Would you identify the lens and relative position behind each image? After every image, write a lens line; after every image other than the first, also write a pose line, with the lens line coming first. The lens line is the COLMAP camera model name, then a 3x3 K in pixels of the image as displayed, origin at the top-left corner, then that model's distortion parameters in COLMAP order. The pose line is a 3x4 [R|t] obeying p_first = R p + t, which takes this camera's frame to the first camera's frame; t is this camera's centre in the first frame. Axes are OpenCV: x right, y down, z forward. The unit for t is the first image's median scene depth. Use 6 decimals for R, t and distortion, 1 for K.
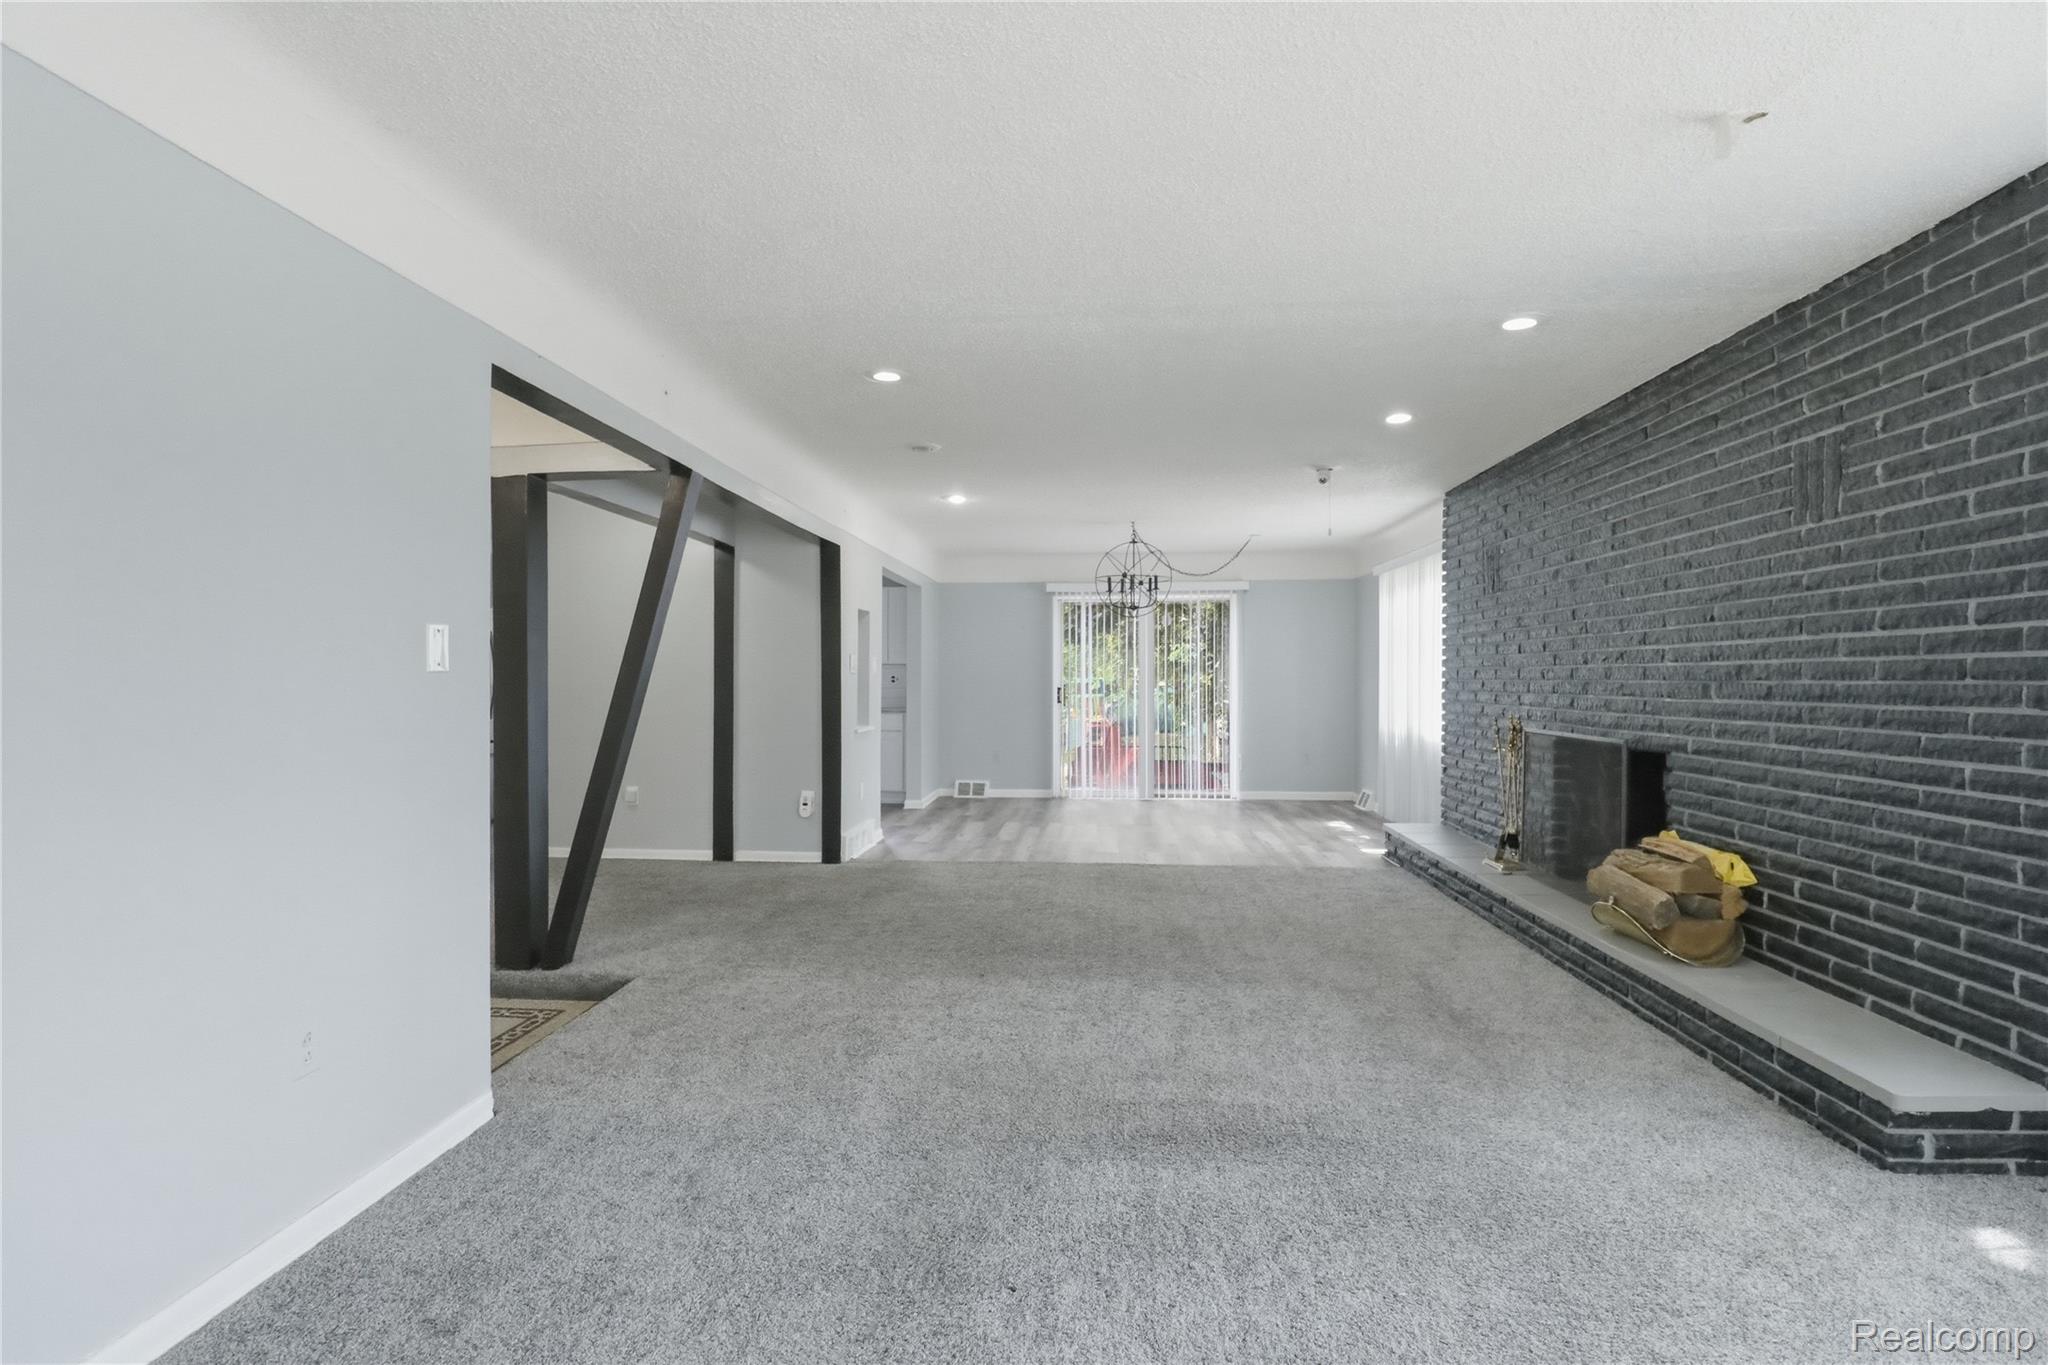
lens RADIAL K [[972.9, 0, 1019.9], [0, 972.9, 670.4], [0, 0, 1]] dist [0.008424, -0.018559]
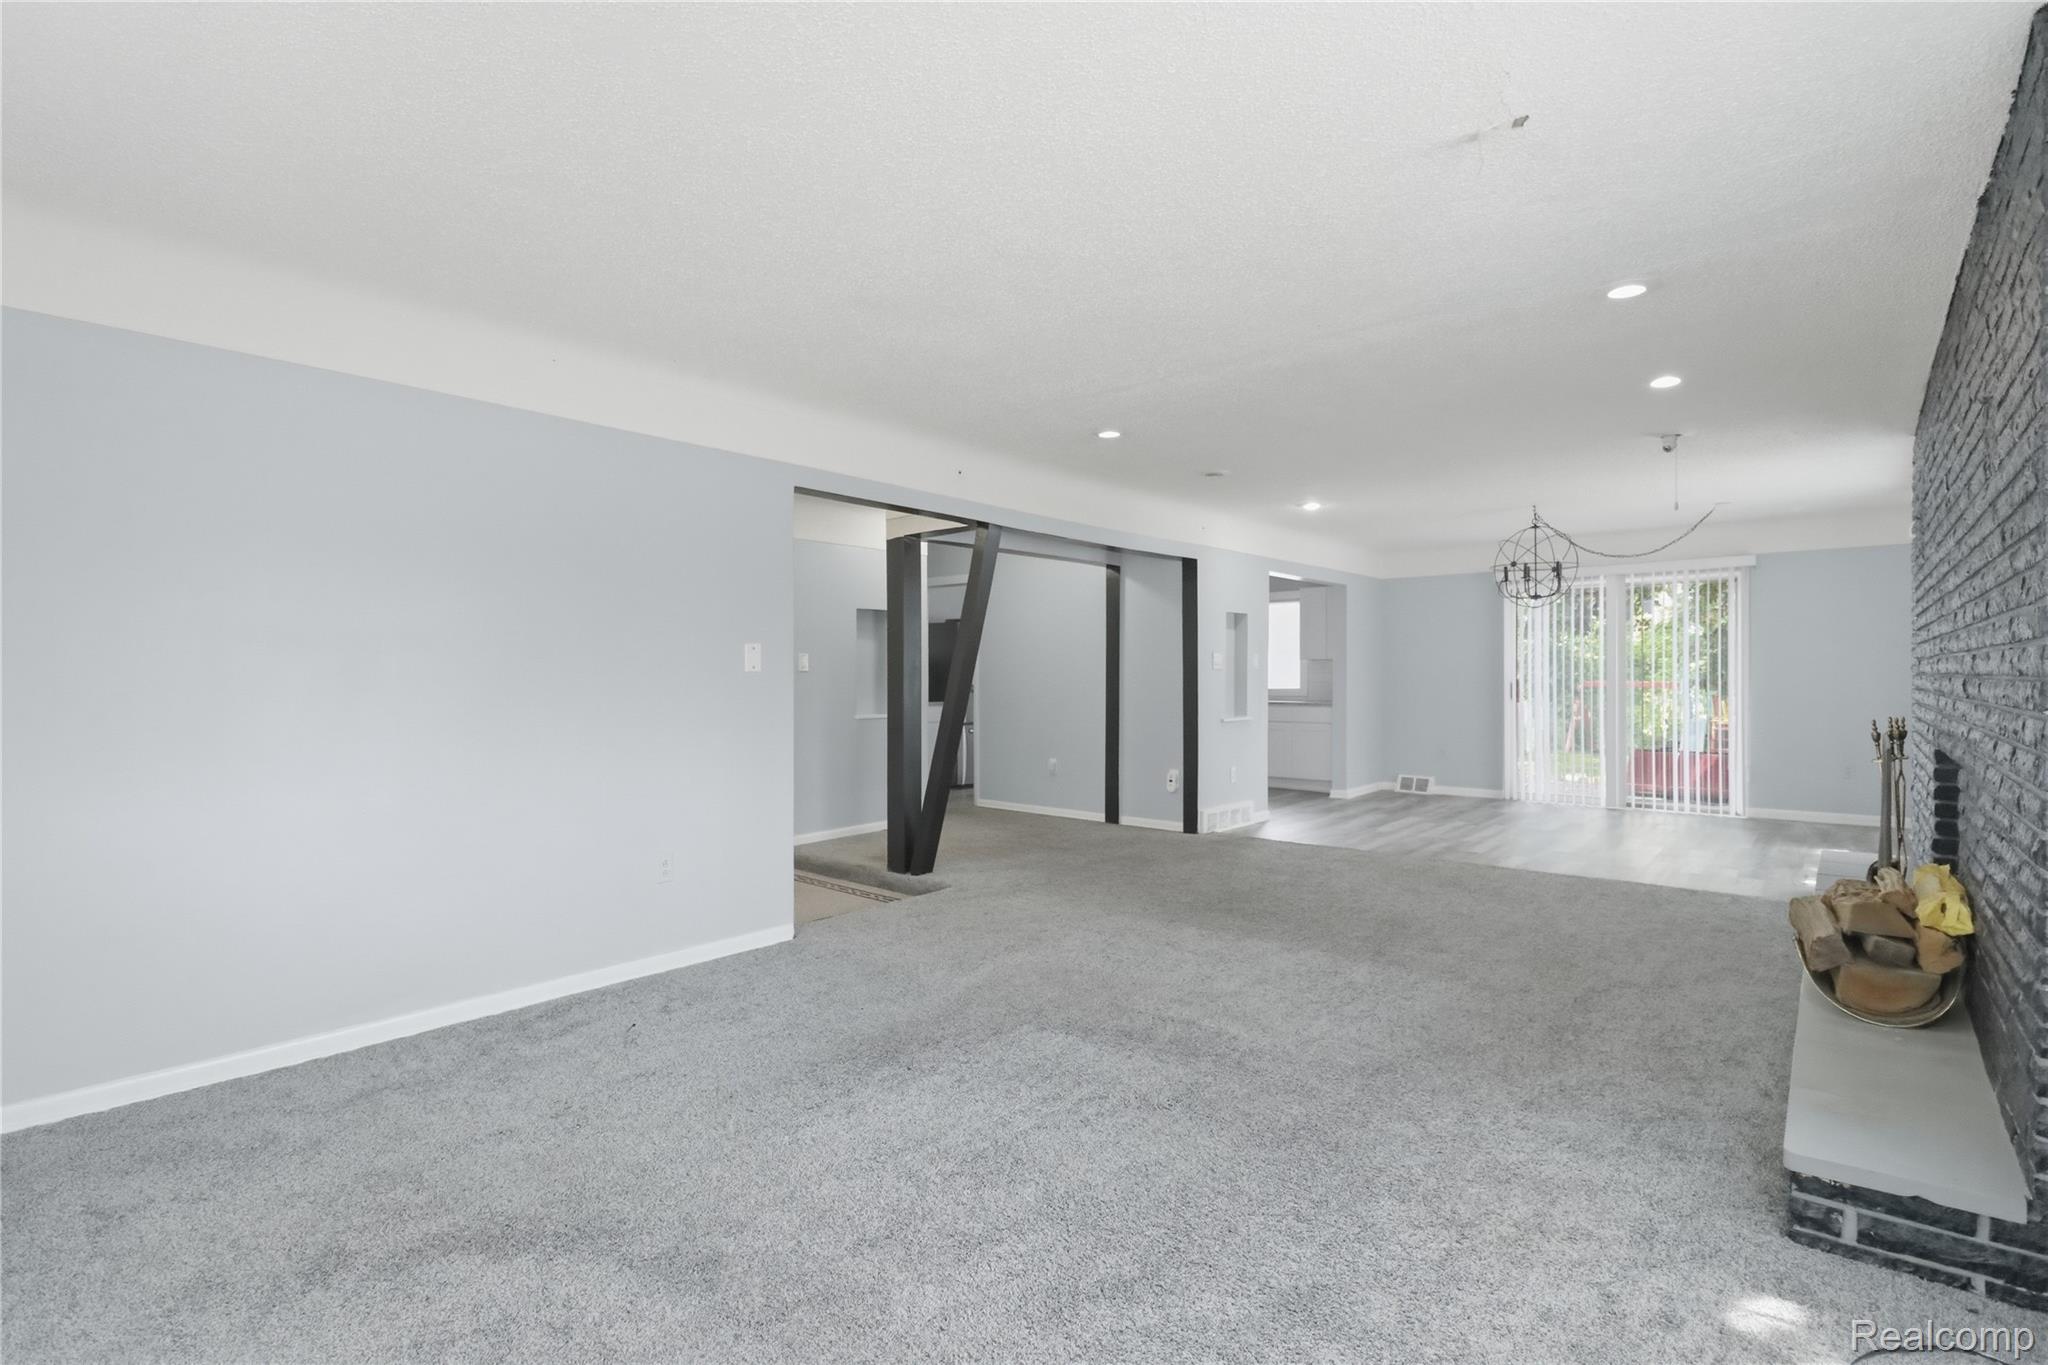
lens RADIAL K [[952.6, 0, 1025.0], [0, 952.6, 665.0], [0, 0, 1]] dist [0.001963, -0.014133]
pose [[0.809383, -0.008192, -0.587223, 0.480478], [0.008069, 0.999963, -0.002829, -0.001443], [0.587225, -0.002449, 0.809420, -0.055169]]
